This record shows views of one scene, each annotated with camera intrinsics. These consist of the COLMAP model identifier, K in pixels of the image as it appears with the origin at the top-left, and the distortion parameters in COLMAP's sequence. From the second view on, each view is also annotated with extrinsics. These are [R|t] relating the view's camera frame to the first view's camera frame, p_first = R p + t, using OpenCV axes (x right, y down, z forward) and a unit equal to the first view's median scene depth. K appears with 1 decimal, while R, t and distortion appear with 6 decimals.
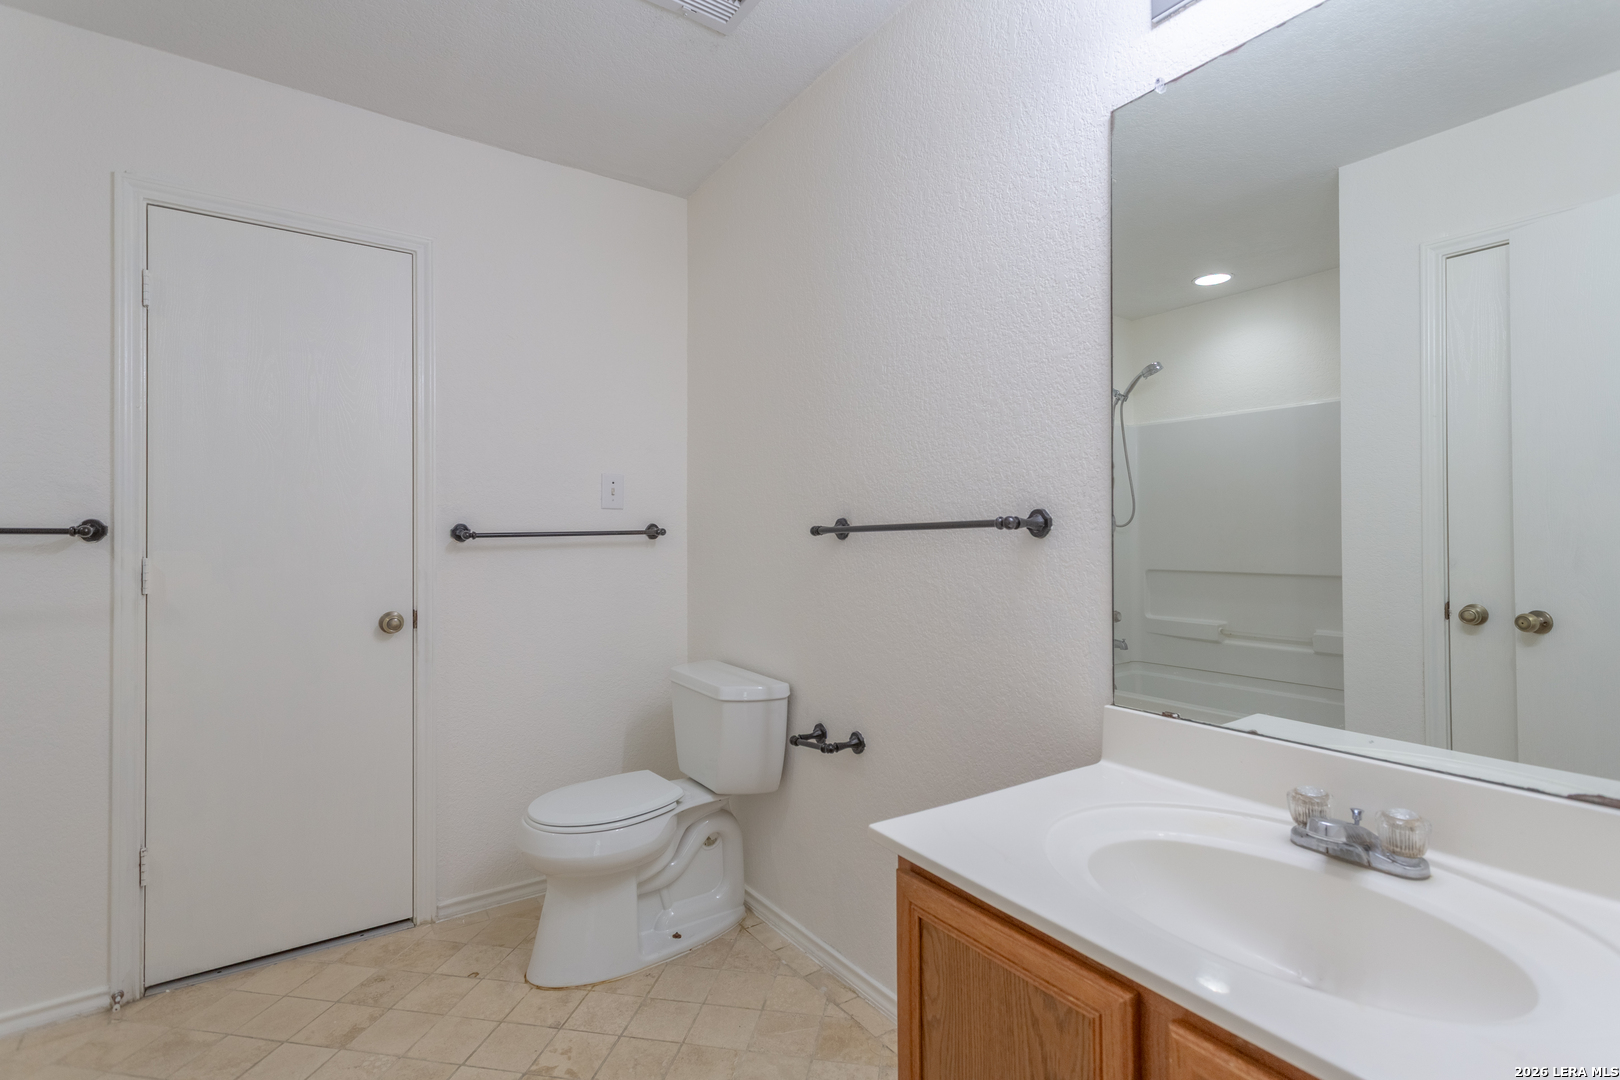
lens RADIAL K [[756.8, 0, 796.0], [0, 756.8, 532.5], [0, 0, 1]] dist [-0.000110, 0.002355]
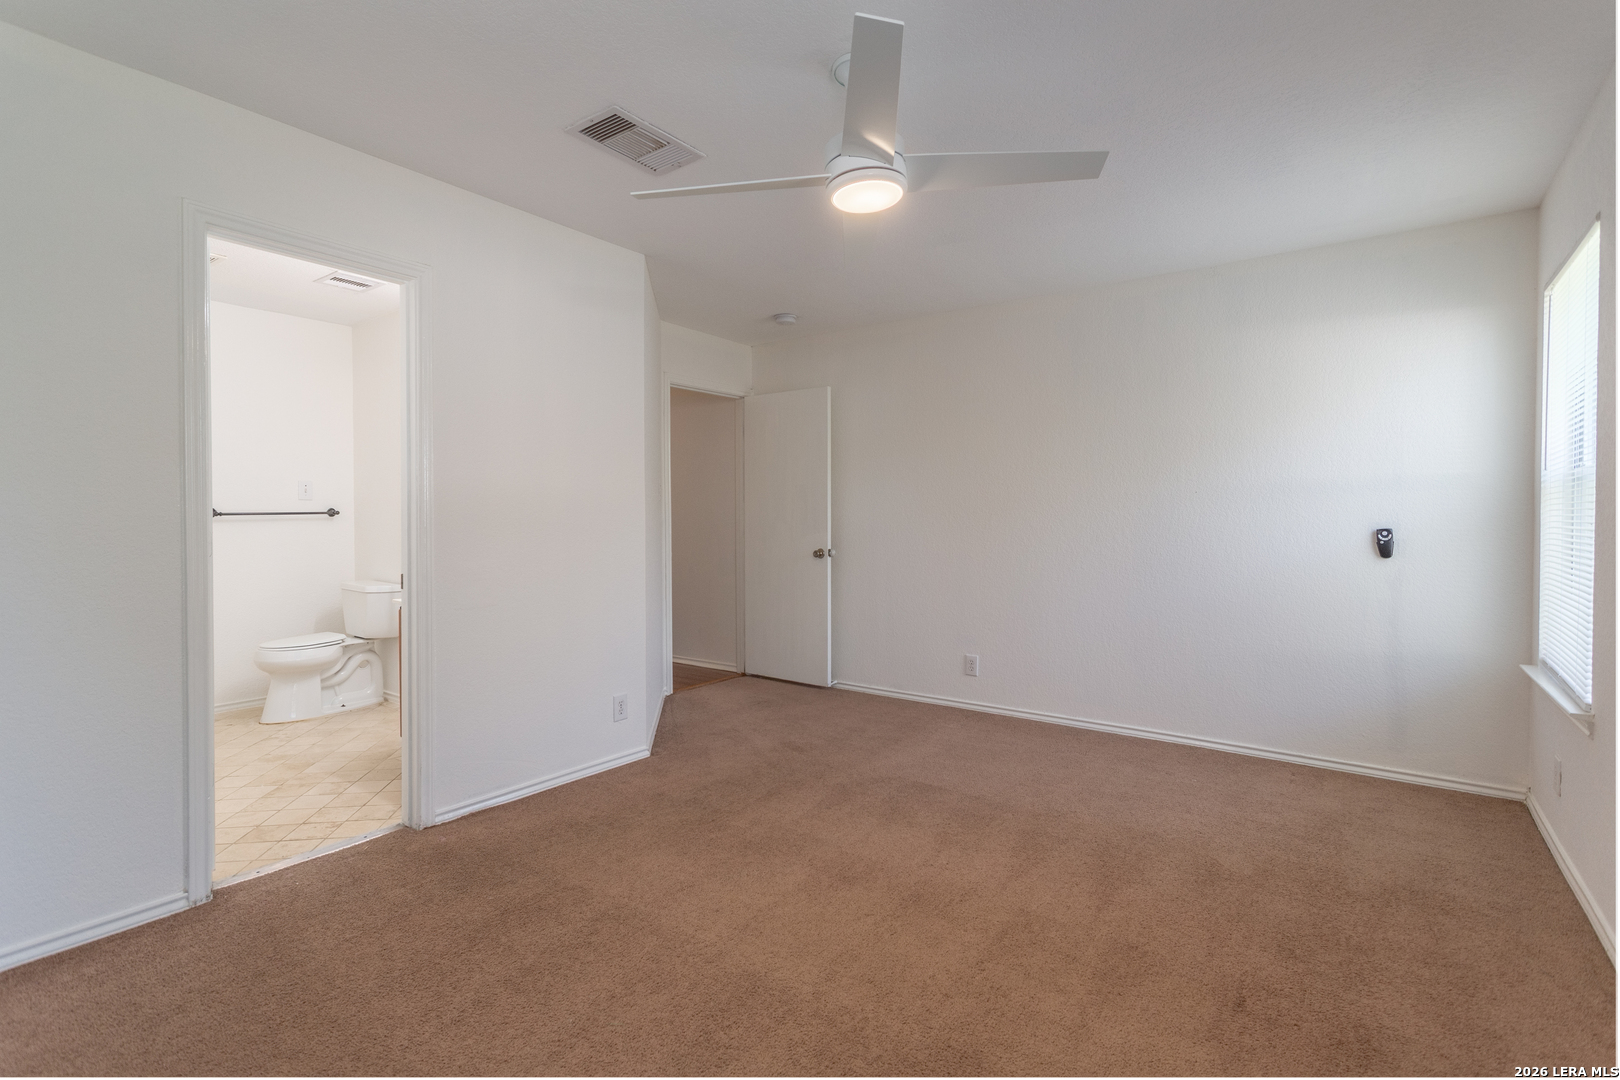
lens RADIAL K [[756.8, 0, 808.1], [0, 756.8, 538.3], [0, 0, 1]] dist [-0.000110, 0.002355]
pose [[0.944724, -0.001365, 0.327864, 0.367269], [-0.009761, 0.999431, 0.032287, -0.011000], [-0.327721, -0.033703, 0.944173, -1.366749]]
